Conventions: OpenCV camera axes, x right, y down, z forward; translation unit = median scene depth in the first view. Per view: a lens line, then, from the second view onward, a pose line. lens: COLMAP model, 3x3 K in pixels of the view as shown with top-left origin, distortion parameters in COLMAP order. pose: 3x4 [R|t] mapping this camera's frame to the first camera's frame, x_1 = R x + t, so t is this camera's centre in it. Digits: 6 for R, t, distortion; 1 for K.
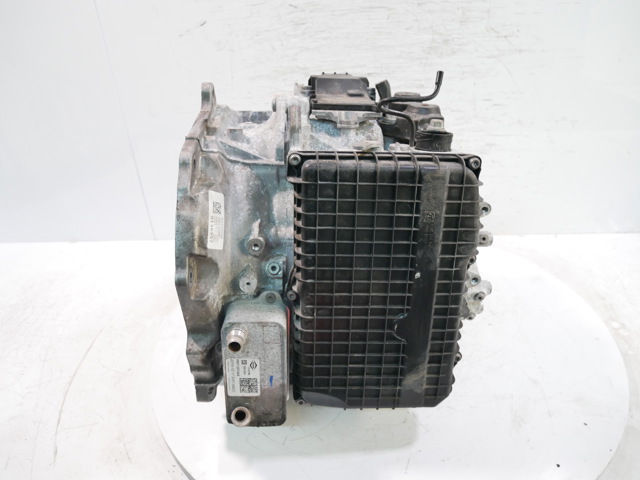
lens RADIAL K [[462.3, 0, 320.0], [0, 462.3, 240.0], [0, 0, 1]] dist [-0.050958, 0.010303]
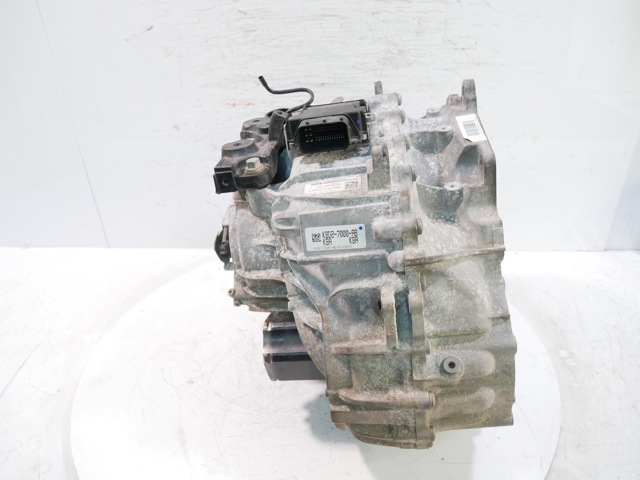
lens RADIAL K [[462.3, 0, 320.0], [0, 462.3, 240.0], [0, 0, 1]] dist [-0.050958, 0.010303]
pose [[0.999728, 0.019623, 0.012629, 0.099739], [-0.019809, 0.999695, 0.014734, -0.051183], [-0.012336, -0.014980, 0.999812, 0.033016]]
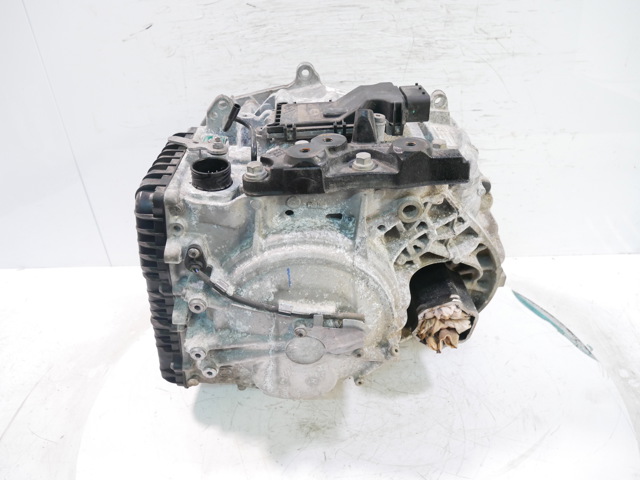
lens RADIAL K [[462.3, 0, 320.0], [0, 462.3, 240.0], [0, 0, 1]] dist [-0.050958, 0.010303]
pose [[0.999785, -0.014522, 0.014826, 0.051122], [0.014281, 0.999767, 0.016197, -0.079035], [-0.015058, -0.015982, 0.999759, 0.125969]]
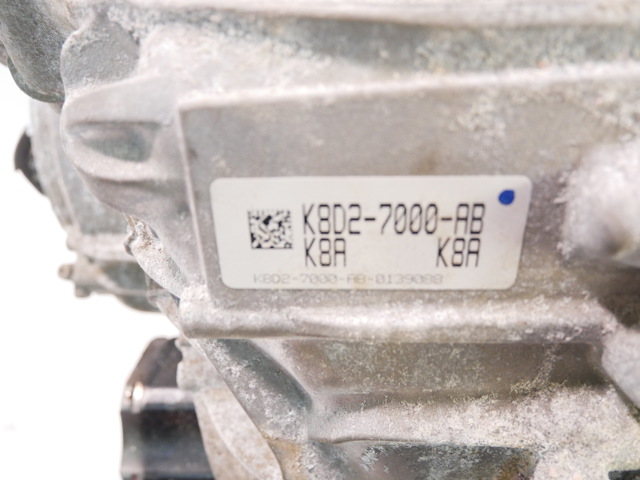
lens RADIAL K [[462.3, 0, 320.0], [0, 462.3, 240.0], [0, 0, 1]] dist [-0.050958, 0.010303]
pose [[0.988755, 0.026677, 0.147143, 0.095825], [-0.066022, 0.960744, 0.269466, -0.097891], [-0.134179, -0.276151, 0.951702, 0.956500]]
